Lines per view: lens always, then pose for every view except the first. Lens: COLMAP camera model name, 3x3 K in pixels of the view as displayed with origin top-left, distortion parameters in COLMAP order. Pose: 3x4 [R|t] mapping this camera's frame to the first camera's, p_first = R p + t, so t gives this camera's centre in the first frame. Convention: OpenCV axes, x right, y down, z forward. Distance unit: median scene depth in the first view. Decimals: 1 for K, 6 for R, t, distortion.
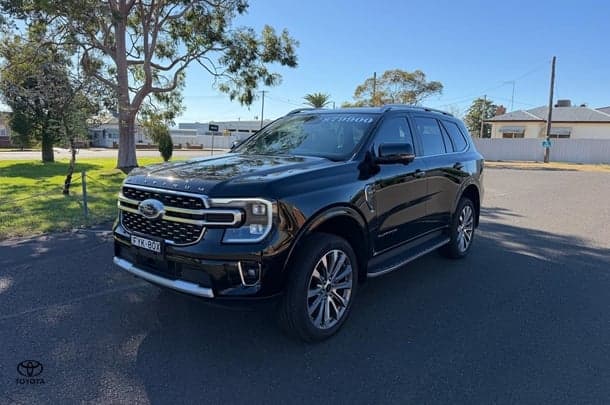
lens RADIAL K [[481.7, 0, 302.3], [0, 481.7, 203.0], [0, 0, 1]] dist [0.085266, -0.060673]
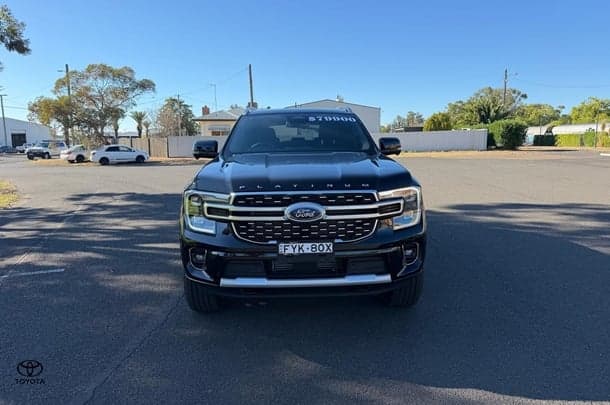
lens RADIAL K [[481.7, 0, 309.6], [0, 481.7, 206.8], [0, 0, 1]] dist [0.085266, -0.060673]
pose [[0.755783, -0.124278, 0.642920, -0.922578], [0.117488, 0.991628, 0.053571, -0.048698], [-0.644196, 0.035047, 0.764057, 0.254698]]
